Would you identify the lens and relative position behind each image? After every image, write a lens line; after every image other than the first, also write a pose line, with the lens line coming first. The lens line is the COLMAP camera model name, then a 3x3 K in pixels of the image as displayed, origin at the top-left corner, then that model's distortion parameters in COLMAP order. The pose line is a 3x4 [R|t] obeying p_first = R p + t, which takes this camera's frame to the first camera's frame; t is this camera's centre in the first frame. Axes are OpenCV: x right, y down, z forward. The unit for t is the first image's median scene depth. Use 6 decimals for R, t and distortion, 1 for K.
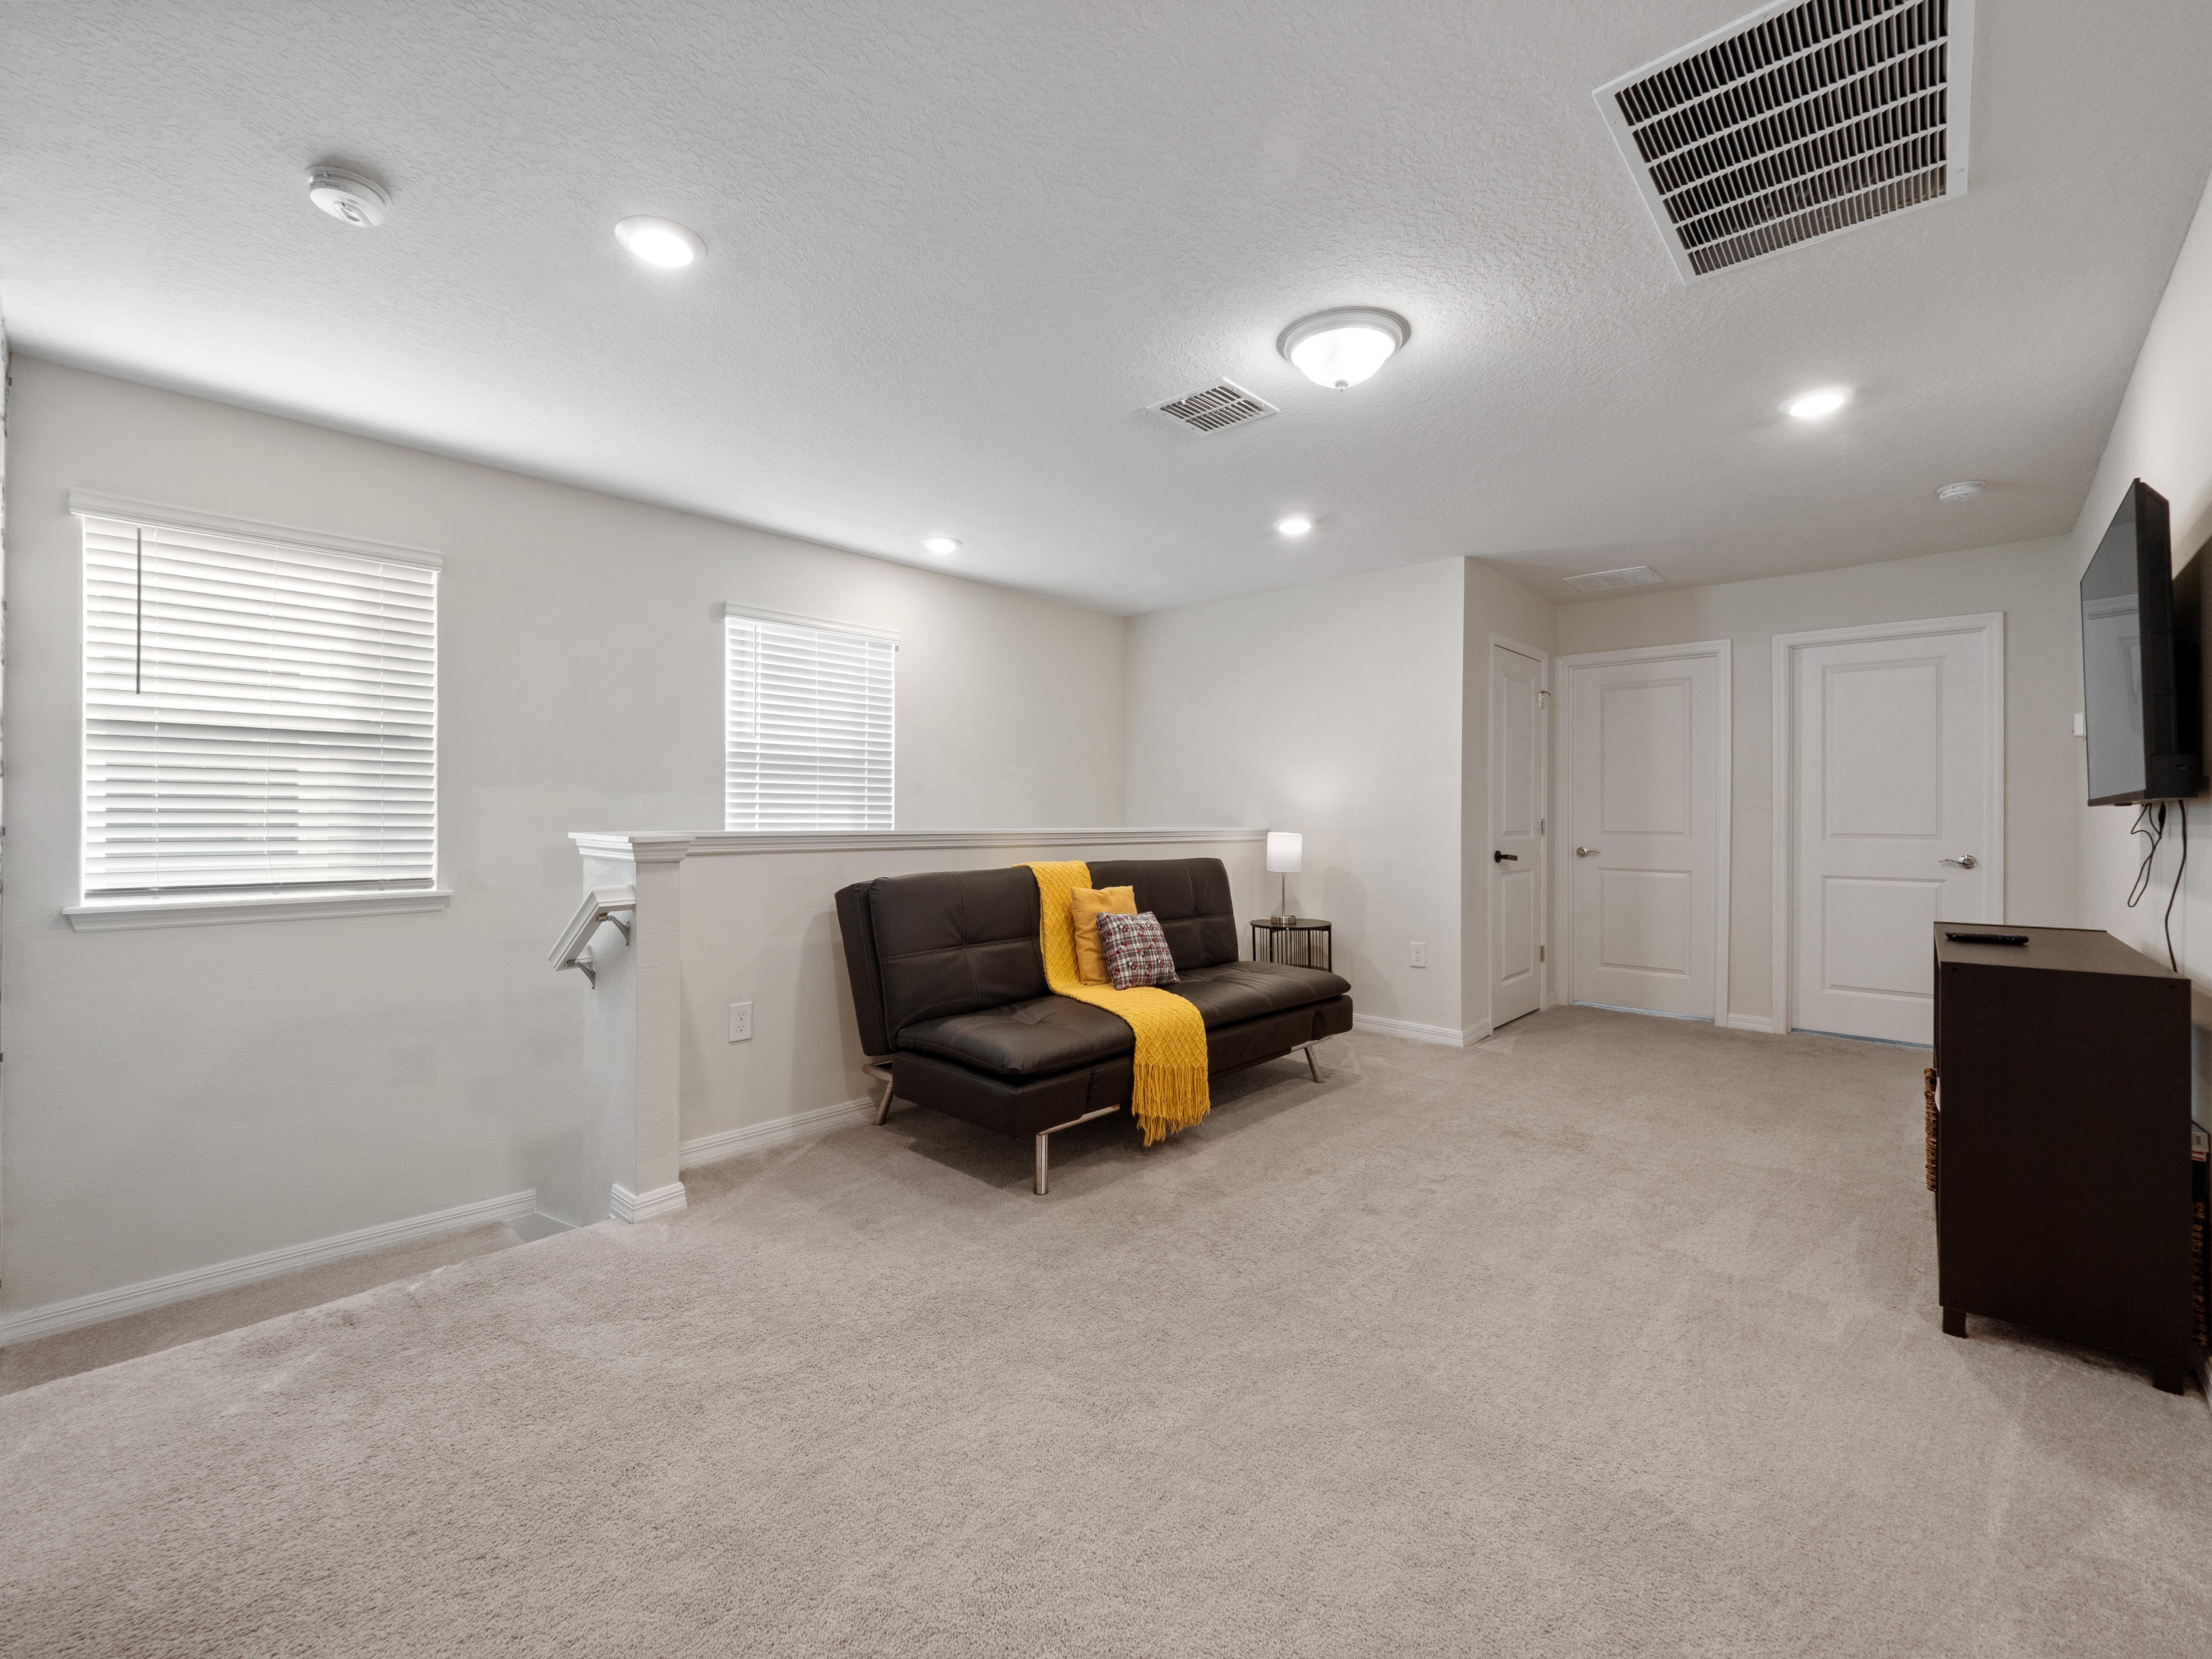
lens RADIAL K [[933.0, 0, 1094.8], [0, 933.0, 822.6], [0, 0, 1]] dist [-0.002582, -0.000422]
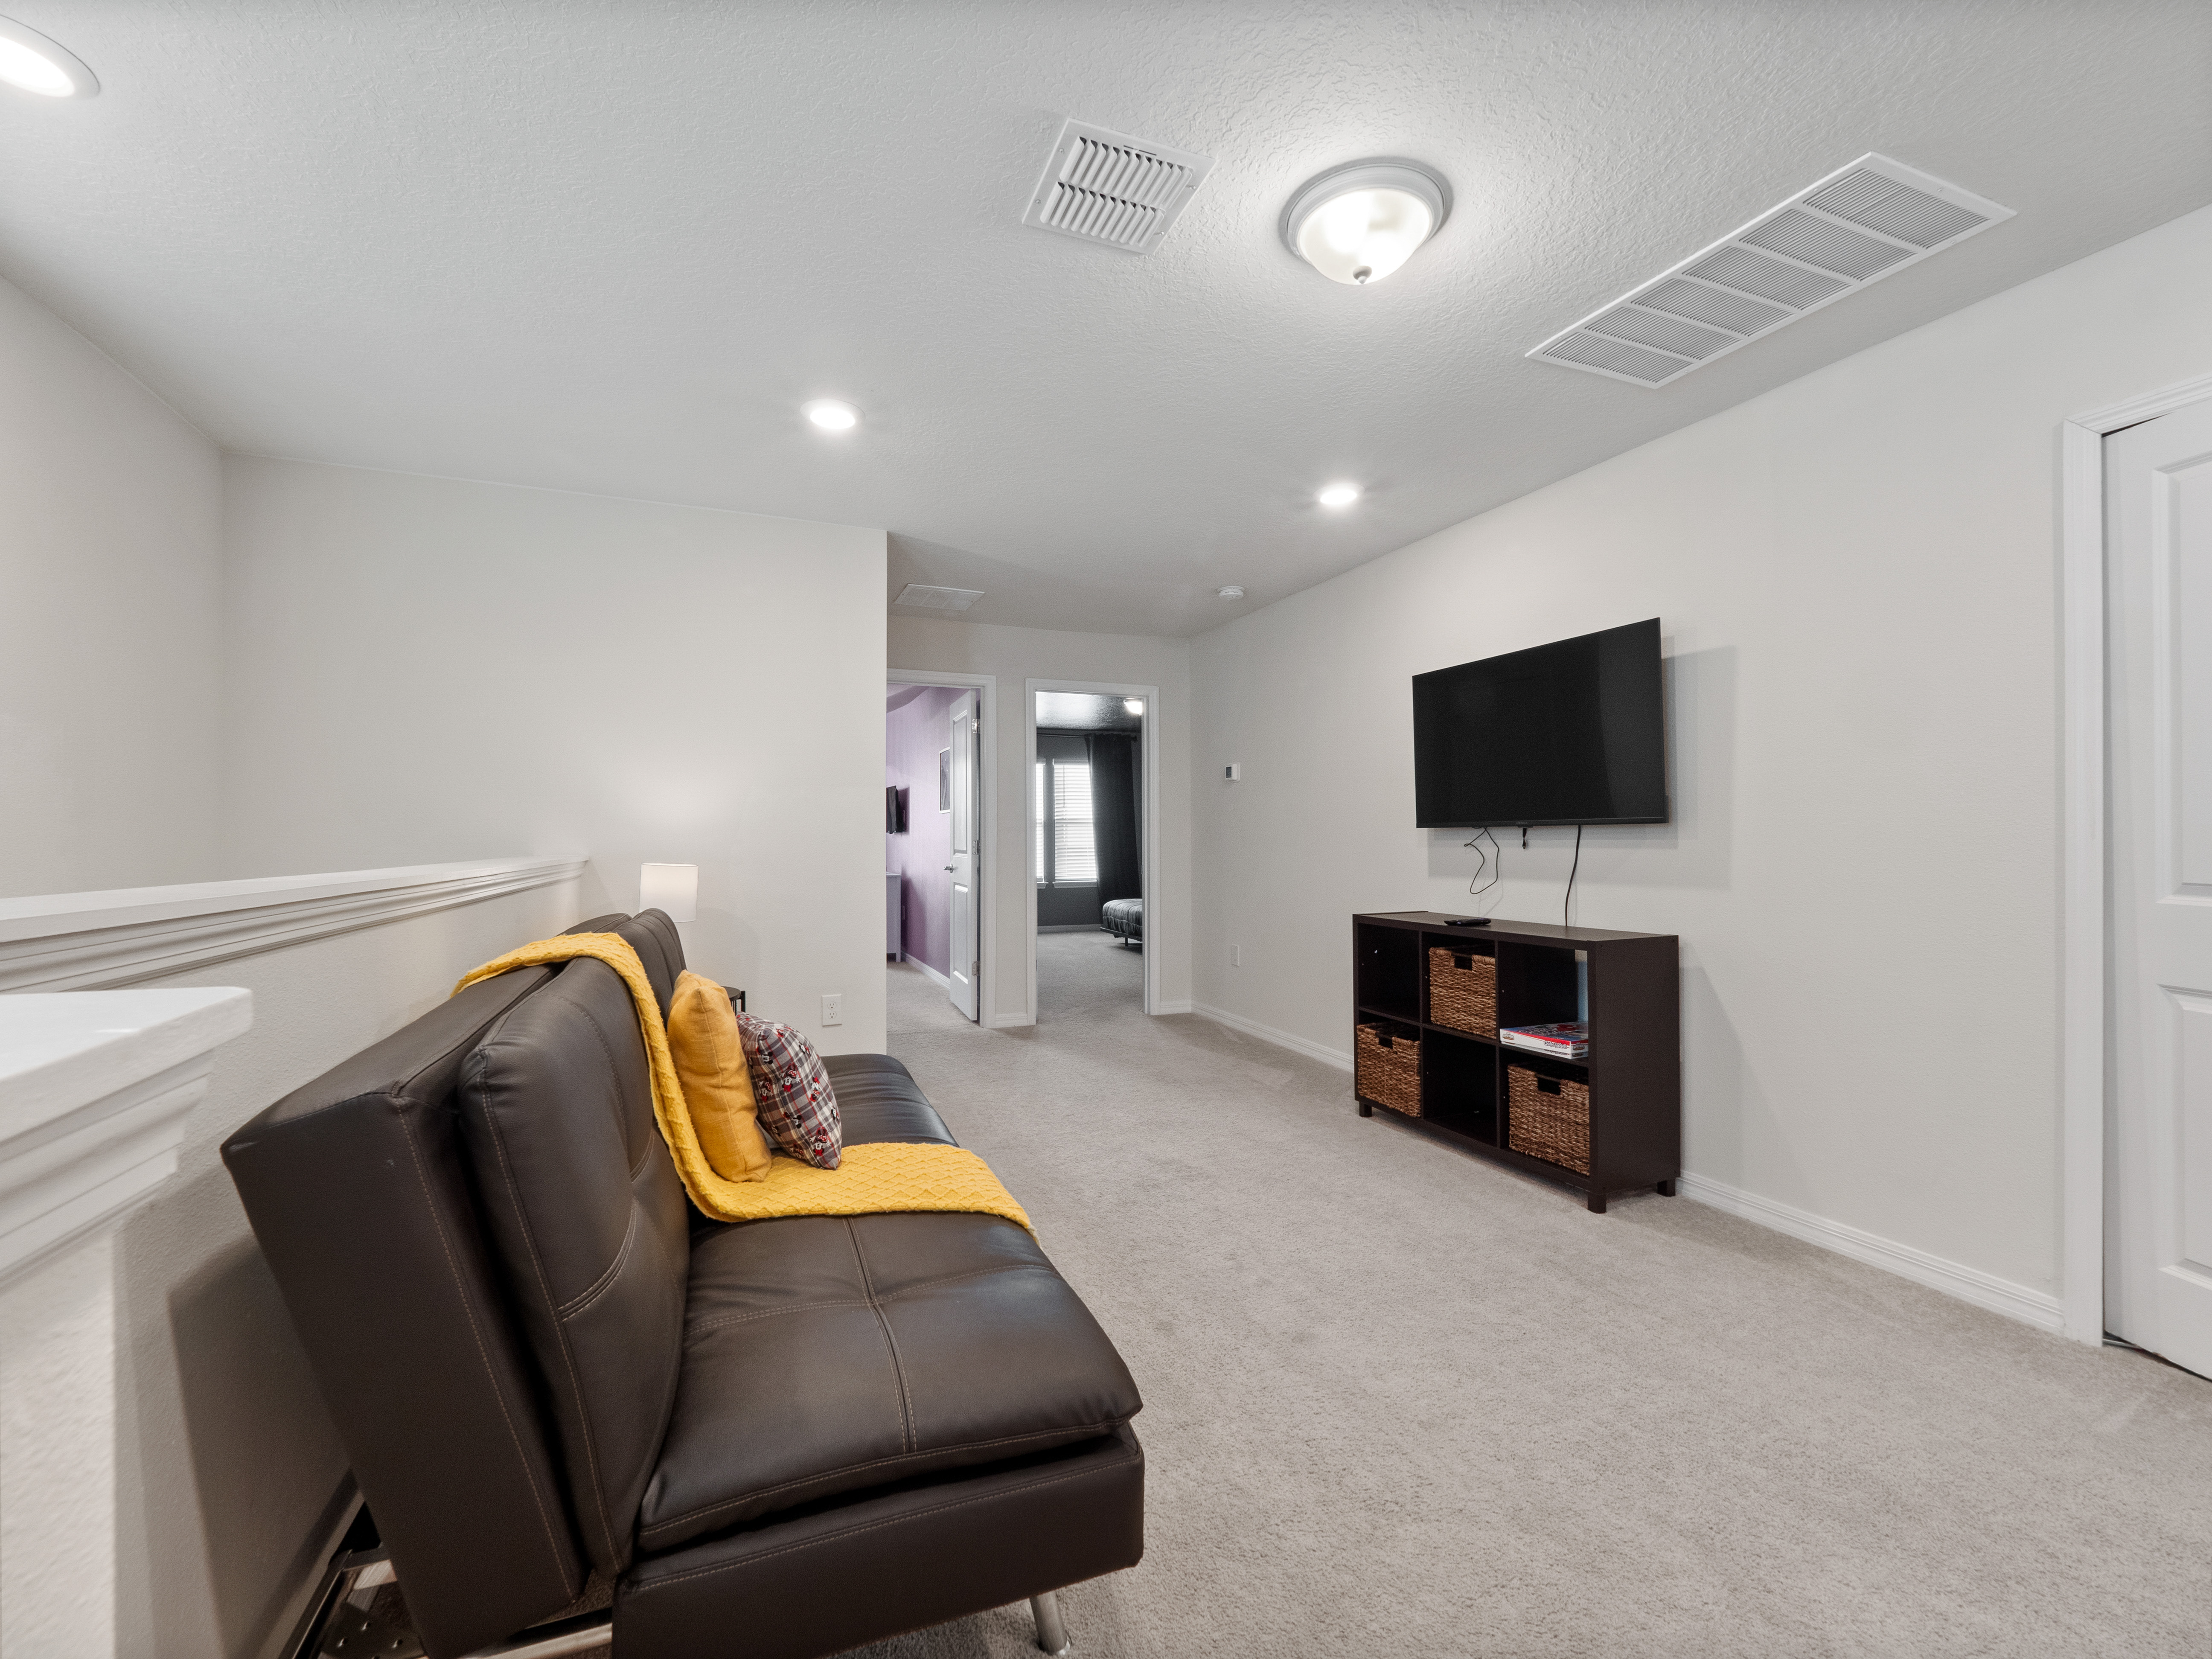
lens RADIAL K [[929.3, 0, 1100.3], [0, 929.3, 844.9], [0, 0, 1]] dist [0.022502, -0.014045]
pose [[0.417909, -0.007935, 0.908454, -0.444355], [0.001080, 0.999965, 0.008238, -0.007511], [-0.908488, -0.002461, 0.417903, 0.743217]]
